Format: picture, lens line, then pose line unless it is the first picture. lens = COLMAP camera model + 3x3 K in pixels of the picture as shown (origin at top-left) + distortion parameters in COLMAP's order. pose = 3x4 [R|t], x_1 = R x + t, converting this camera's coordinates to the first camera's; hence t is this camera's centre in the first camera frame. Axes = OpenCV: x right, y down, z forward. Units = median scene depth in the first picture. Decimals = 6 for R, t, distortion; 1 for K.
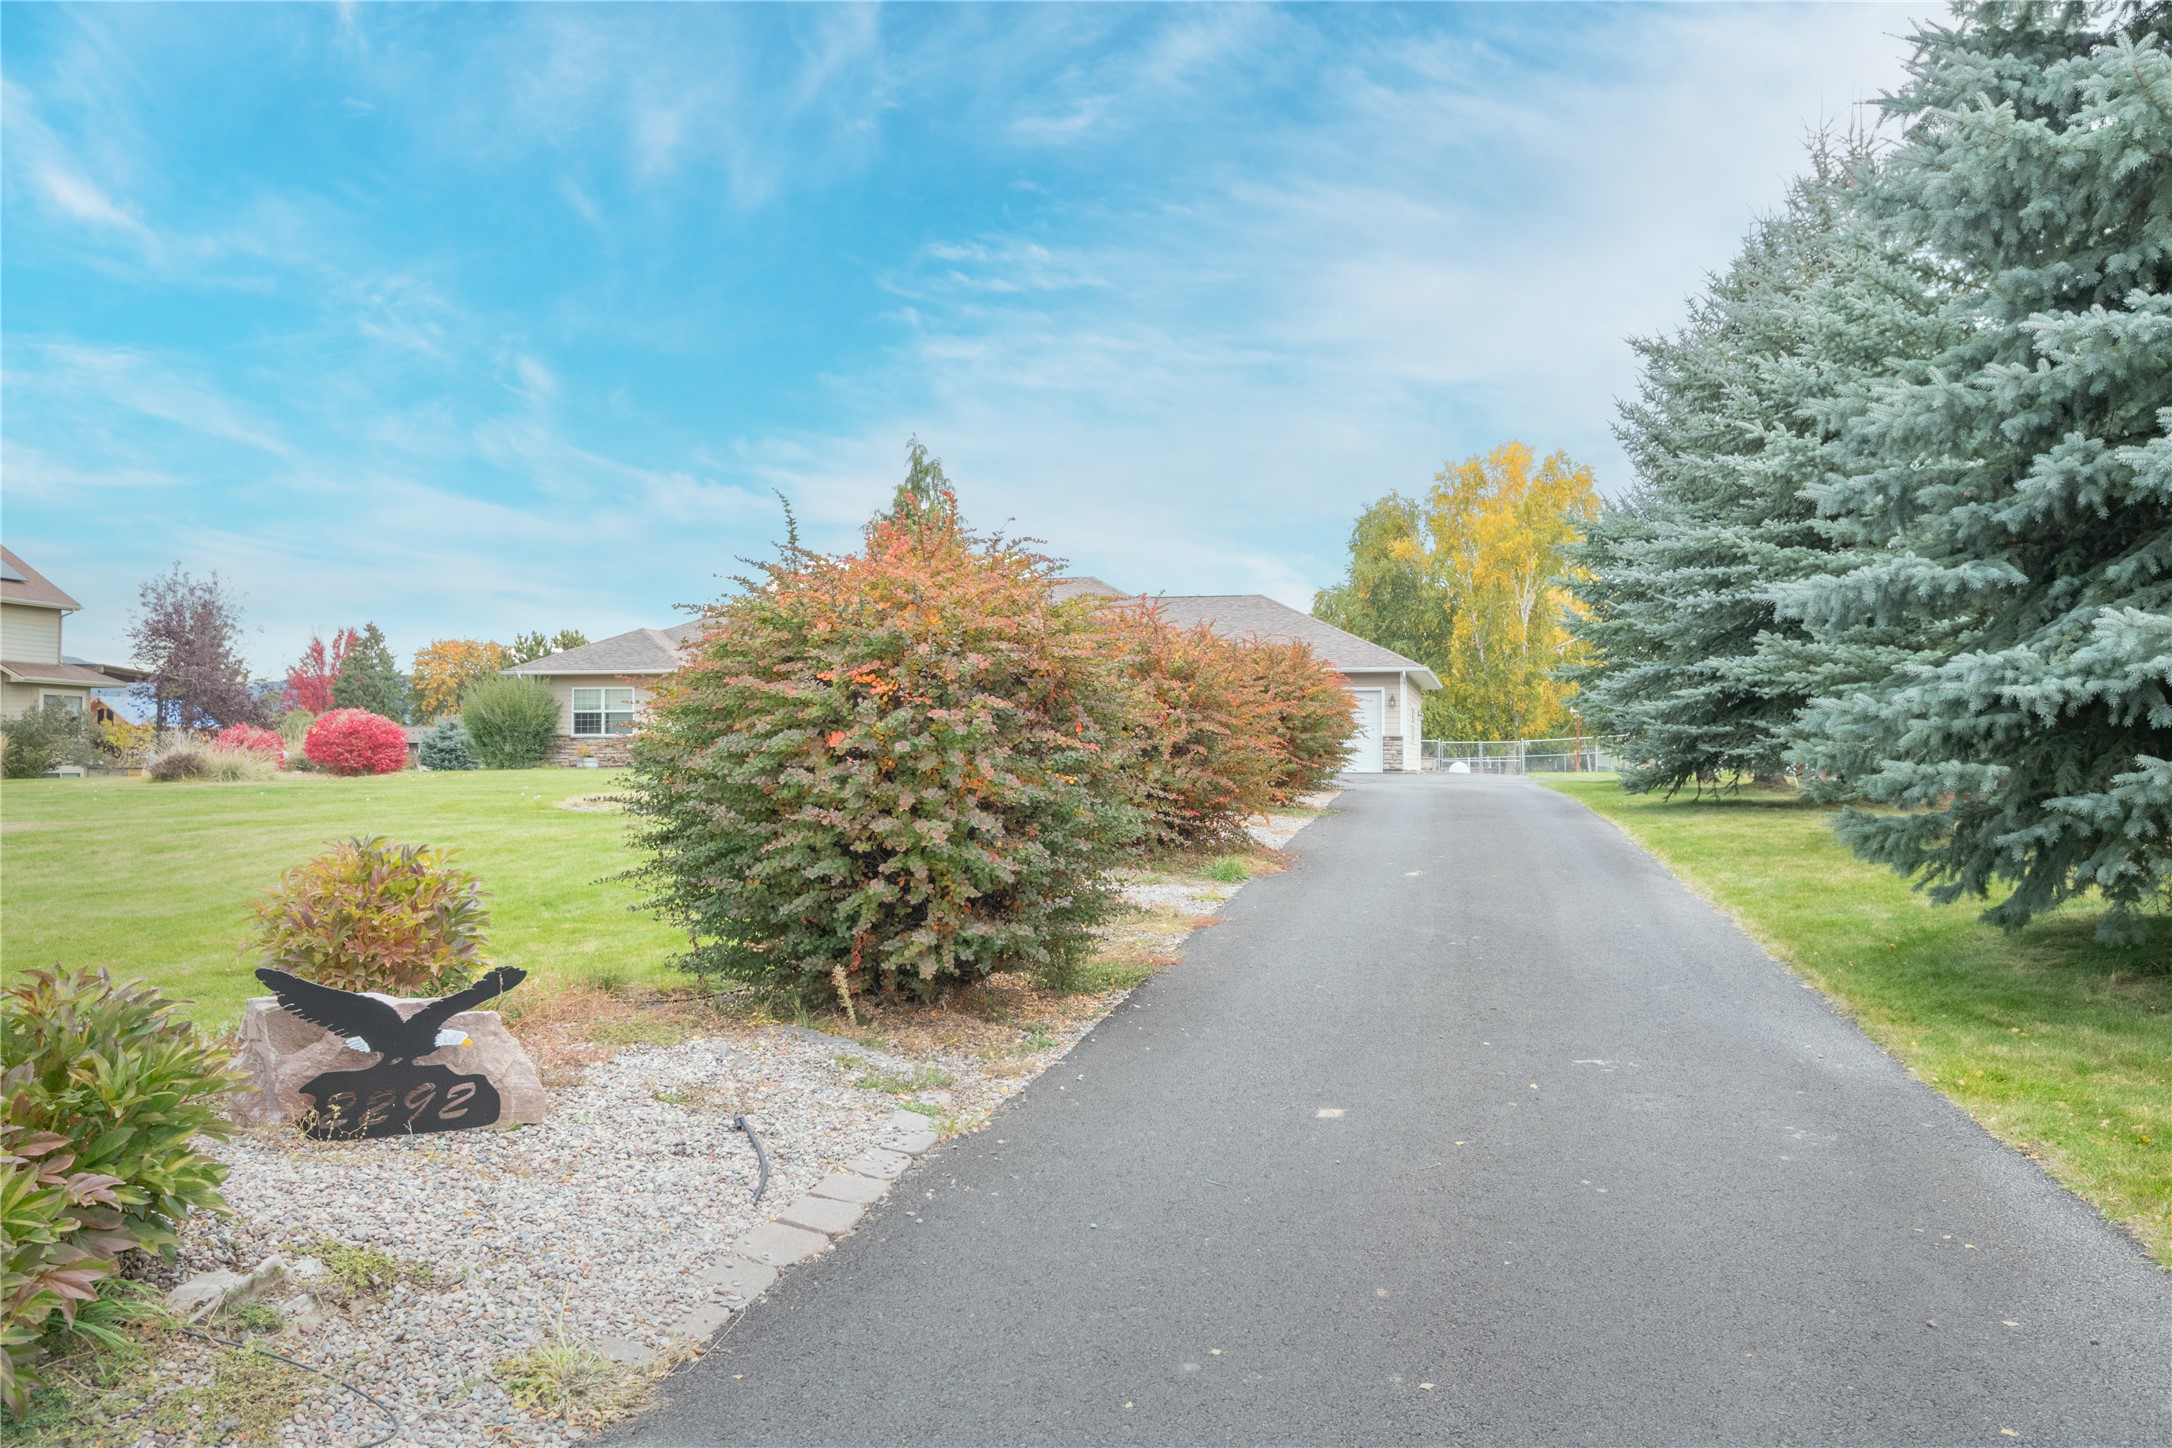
lens RADIAL K [[1779.4, 0, 1085.9], [0, 1779.4, 732.0], [0, 0, 1]] dist [0.012344, -0.000125]
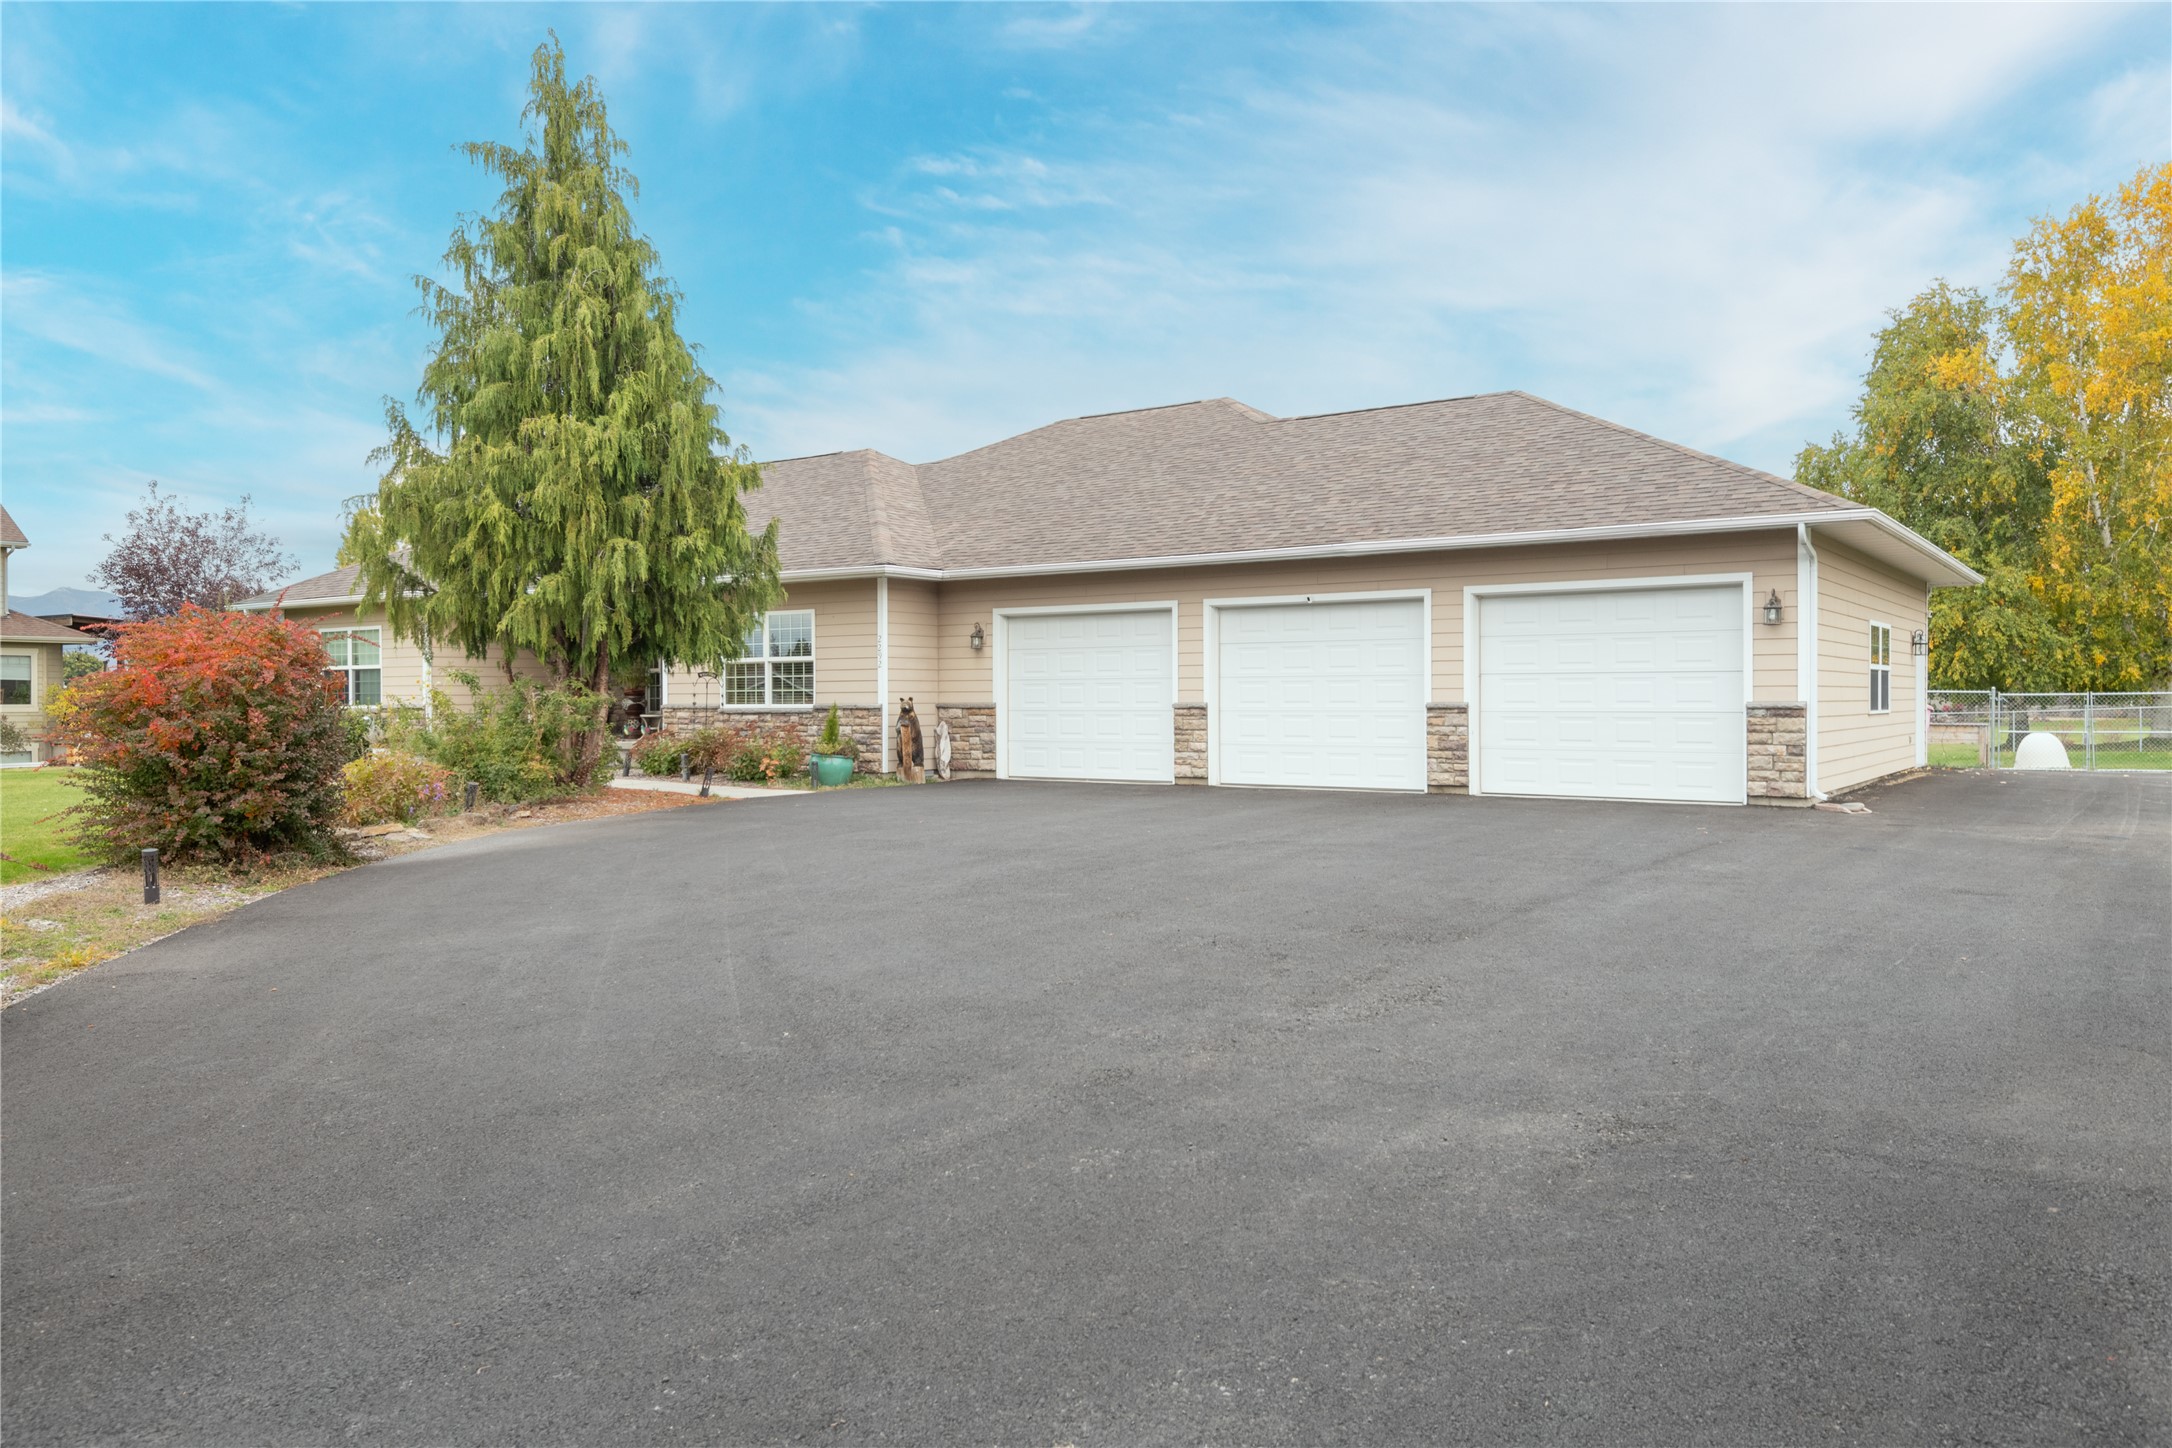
lens RADIAL K [[1515.2, 0, 1097.0], [0, 1515.2, 703.7], [0, 0, 1]] dist [0.008959, -0.003906]
pose [[0.929122, -0.006891, -0.369710, 0.543340], [0.016927, 0.999571, 0.023910, -0.027018], [0.369386, -0.028474, 0.928840, 2.262702]]
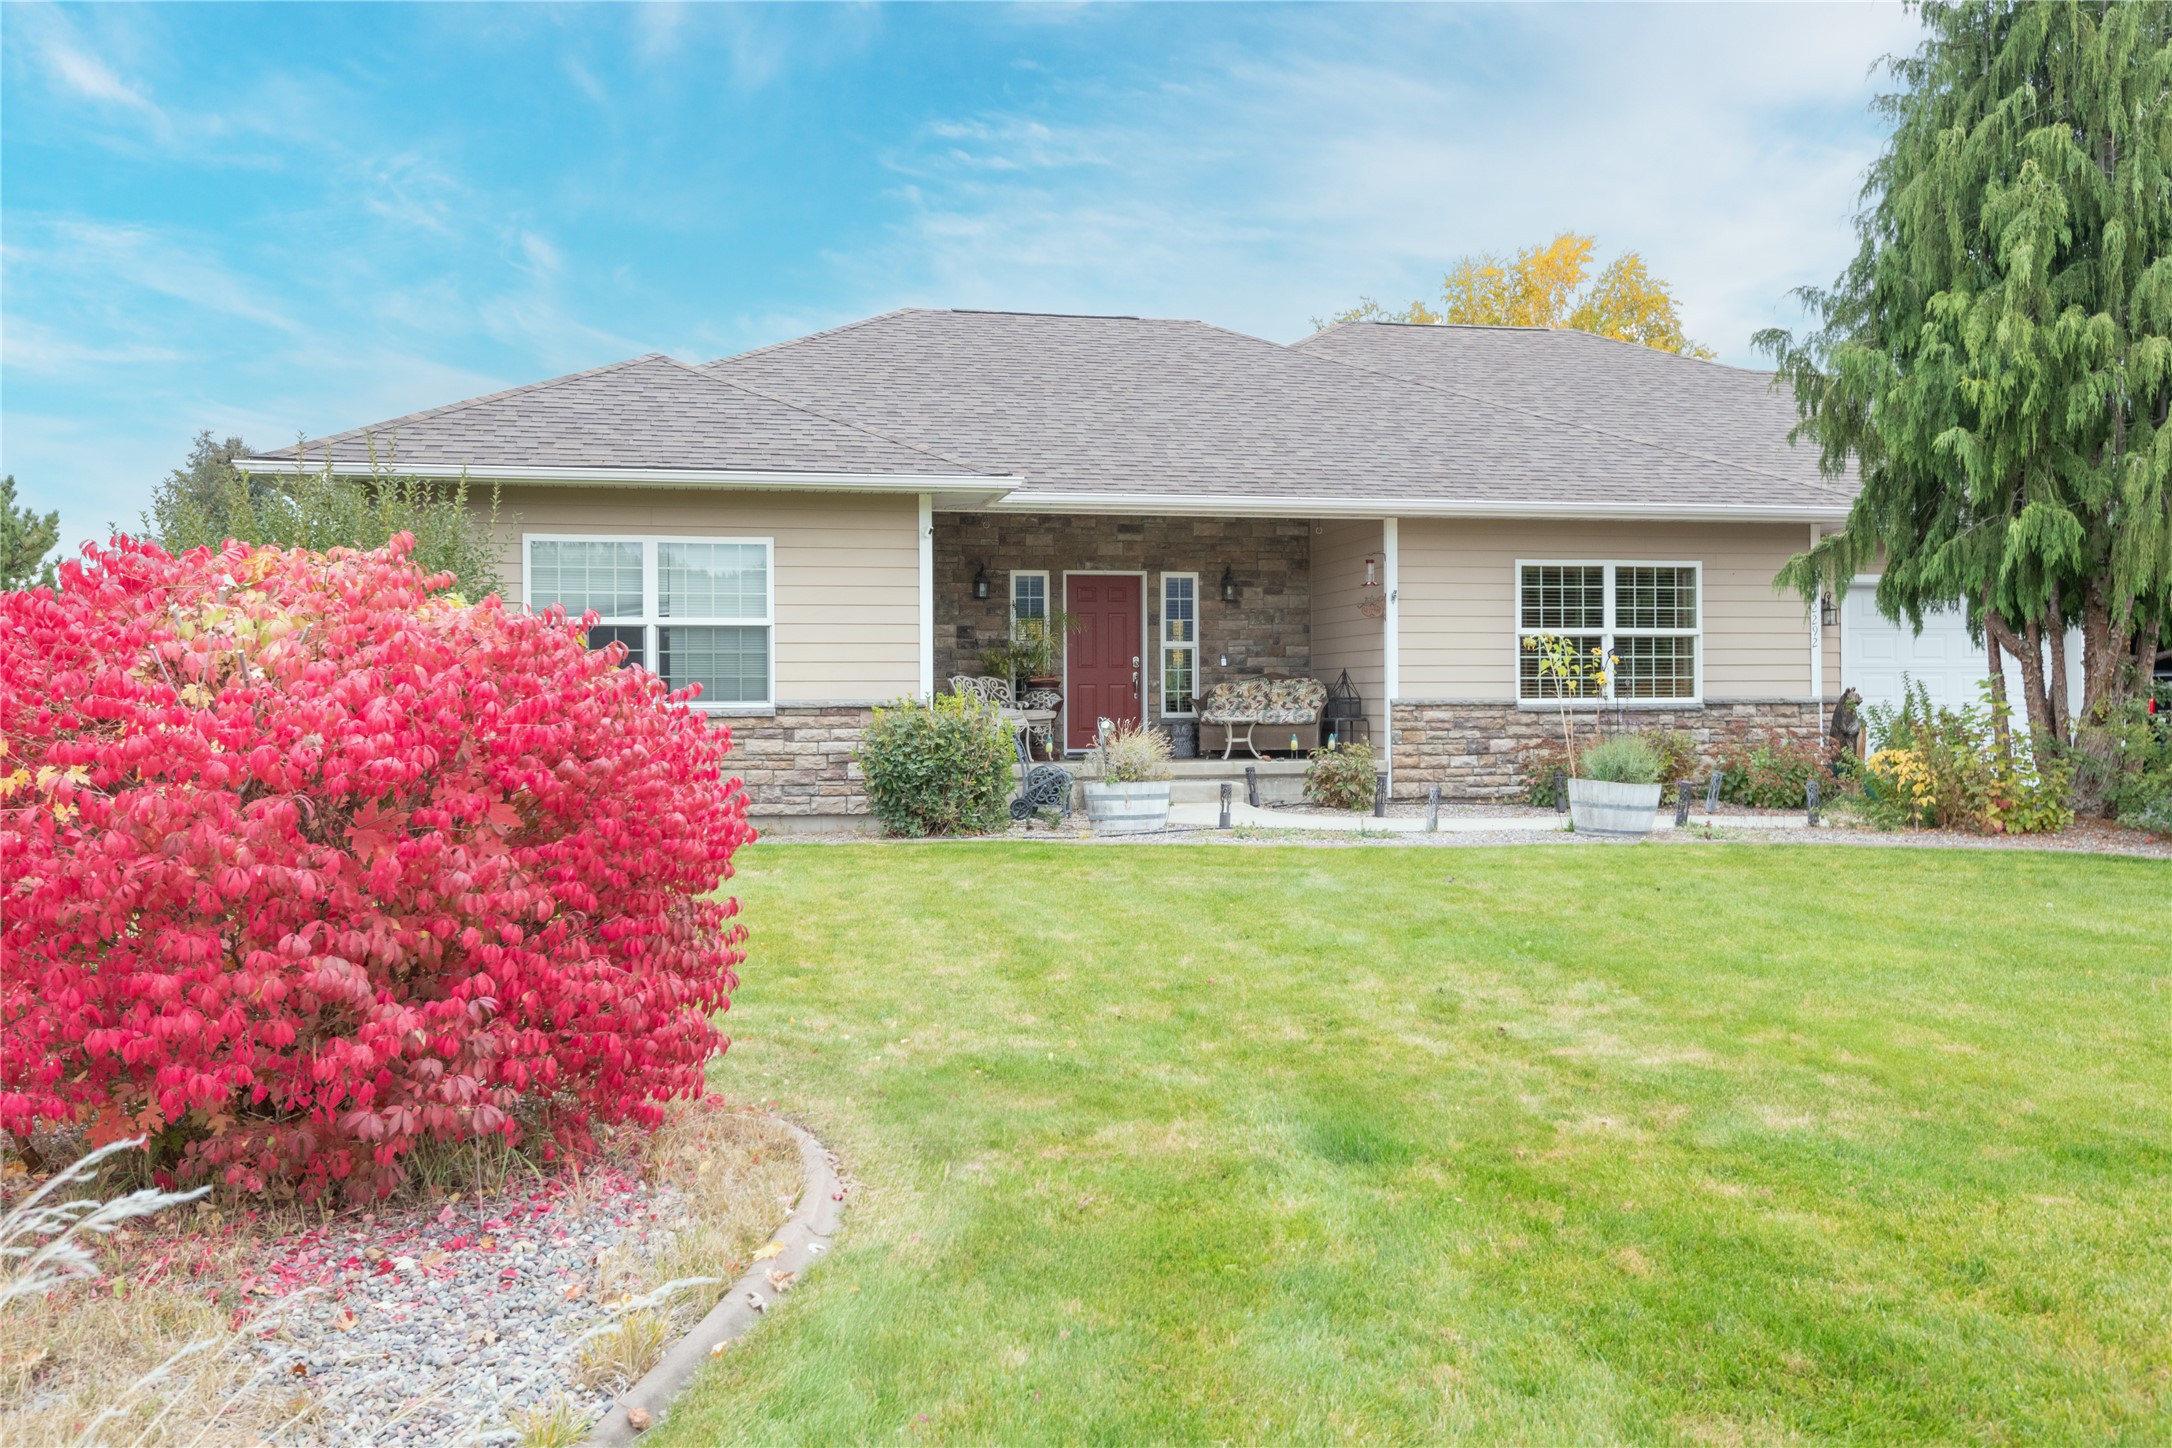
lens RADIAL K [[1841.5, 0, 1079.3], [0, 1841.5, 716.5], [0, 0, 1]] dist [0.026517, -0.008035]
pose [[0.904205, -0.010989, 0.426957, -1.221524], [-0.000727, 0.999628, 0.027268, -0.016733], [-0.427098, -0.024966, 0.903861, 2.585146]]
